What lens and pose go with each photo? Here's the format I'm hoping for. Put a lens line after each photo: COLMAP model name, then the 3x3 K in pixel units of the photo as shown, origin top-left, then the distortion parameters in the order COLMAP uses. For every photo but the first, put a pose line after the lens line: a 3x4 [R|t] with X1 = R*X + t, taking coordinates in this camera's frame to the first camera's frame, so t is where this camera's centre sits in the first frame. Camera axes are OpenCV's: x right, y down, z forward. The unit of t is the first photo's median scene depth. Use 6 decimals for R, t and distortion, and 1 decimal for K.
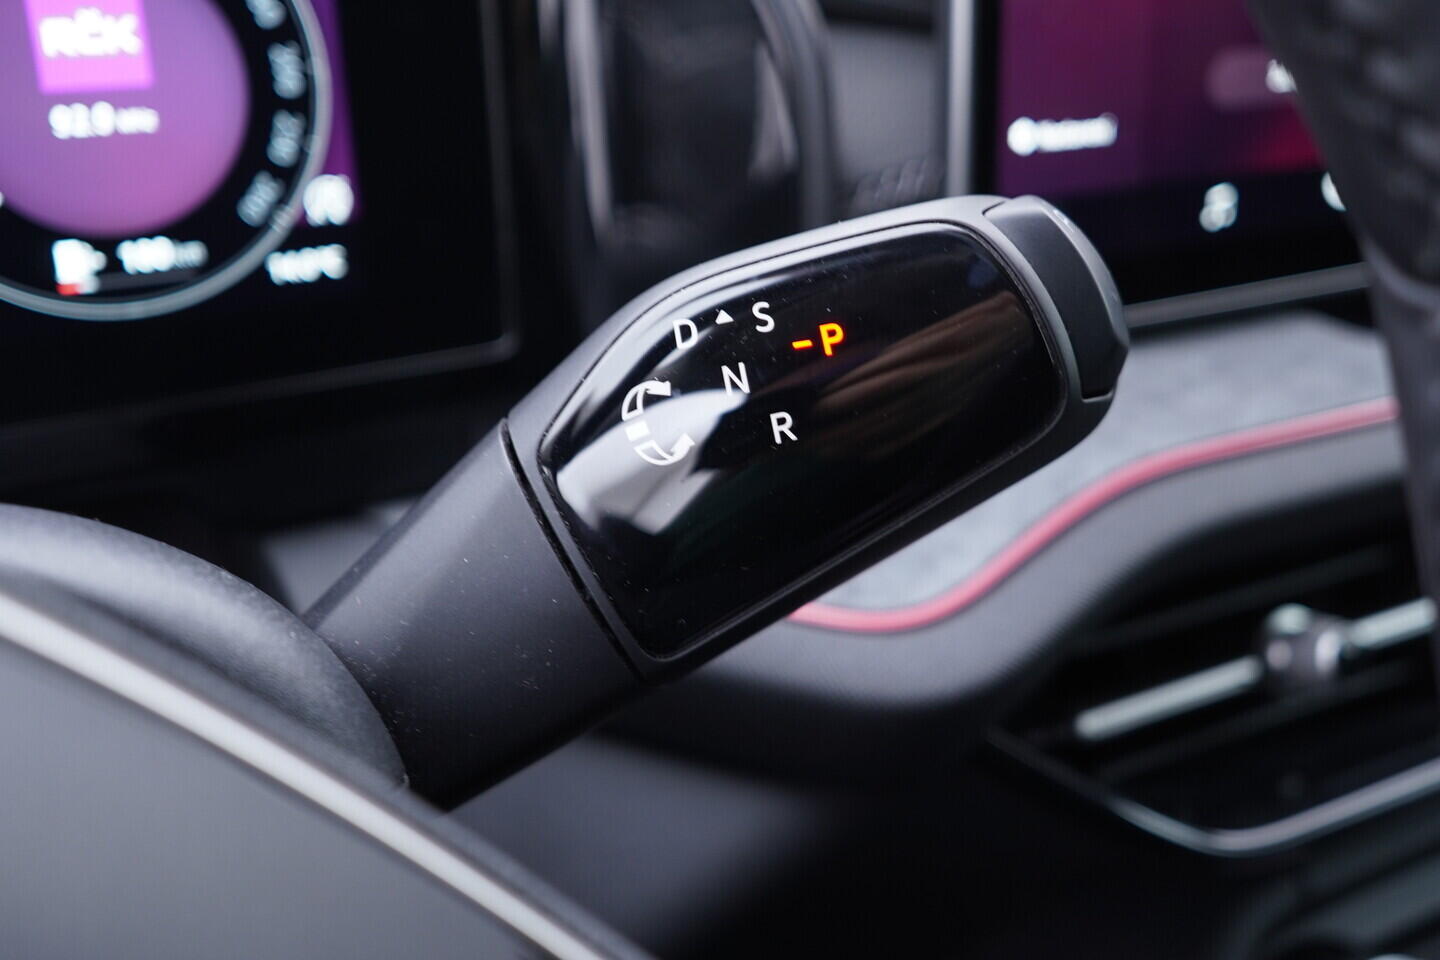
lens RADIAL K [[1469.9, 0, 734.0], [0, 1469.9, 475.3], [0, 0, 1]] dist [-0.001661, 0.000000]
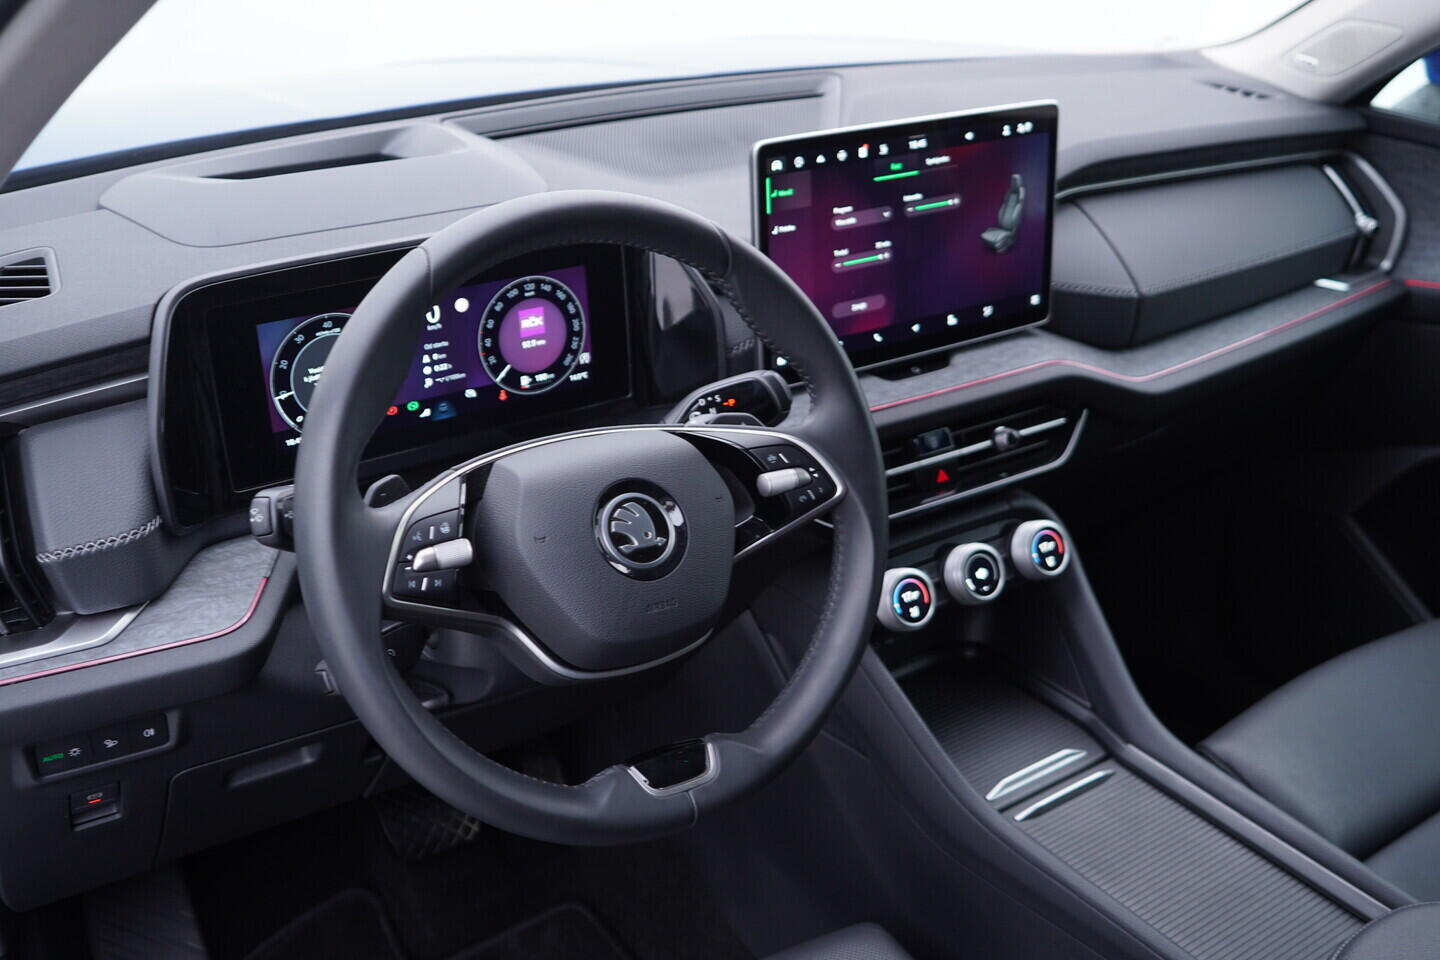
lens RADIAL K [[1469.9, 0, 716.7], [0, 1469.9, 472.5], [0, 0, 1]] dist [-0.001661, 0.000000]
pose [[0.996095, -0.038734, 0.079342, -0.261281], [0.037149, 0.999082, 0.021352, 0.026198], [-0.080096, -0.018321, 0.996619, -2.684687]]
